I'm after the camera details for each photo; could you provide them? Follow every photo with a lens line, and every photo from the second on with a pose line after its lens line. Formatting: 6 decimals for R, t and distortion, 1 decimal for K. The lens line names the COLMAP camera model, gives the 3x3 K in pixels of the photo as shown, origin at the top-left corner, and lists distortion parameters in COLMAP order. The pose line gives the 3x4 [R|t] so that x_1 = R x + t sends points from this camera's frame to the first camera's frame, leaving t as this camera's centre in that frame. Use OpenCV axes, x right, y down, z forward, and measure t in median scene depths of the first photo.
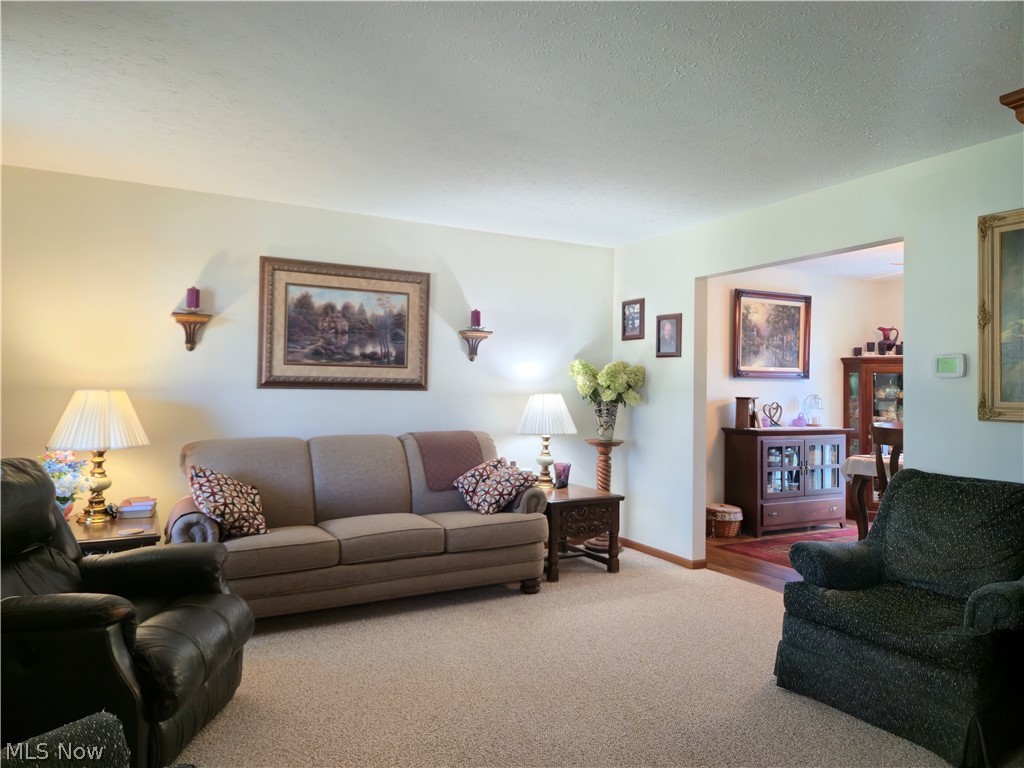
lens RADIAL K [[697.2, 0, 515.8], [0, 697.2, 373.2], [0, 0, 1]] dist [0.059855, -0.043545]
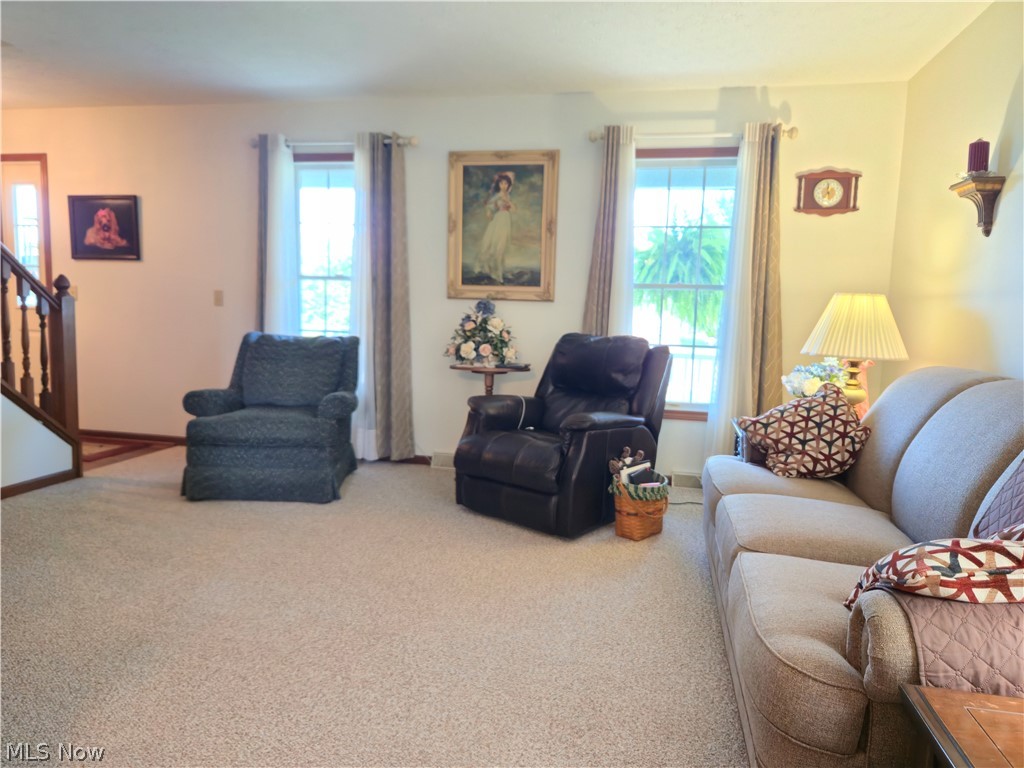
lens RADIAL K [[697.2, 0, 513.9], [0, 697.2, 383.5], [0, 0, 1]] dist [0.059855, -0.043545]
pose [[-0.659588, 0.051147, -0.749885, 0.332484], [-0.026021, 0.995530, 0.090789, 0.055529], [0.751177, 0.079396, -0.655309, 1.057232]]
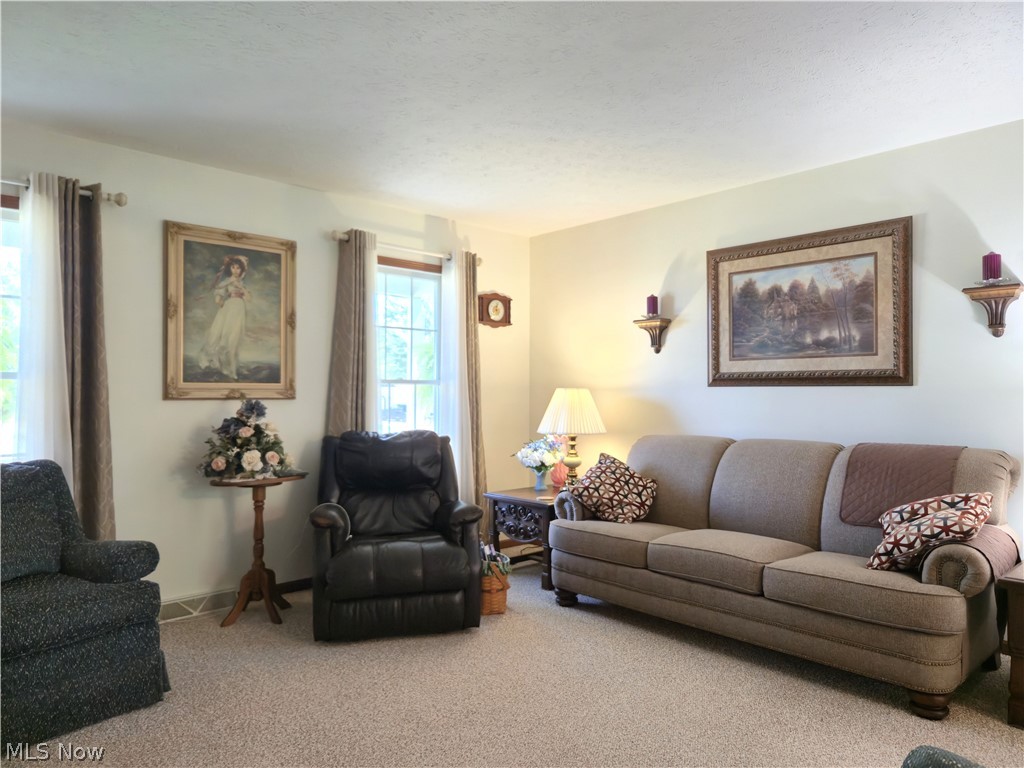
lens RADIAL K [[697.2, 0, 508.8], [0, 697.2, 384.5], [0, 0, 1]] dist [0.059855, -0.043545]
pose [[0.236434, -0.026974, -0.971273, 0.509903], [0.019636, 0.999543, -0.022979, 0.035590], [0.971449, -0.013638, 0.236856, 0.490384]]
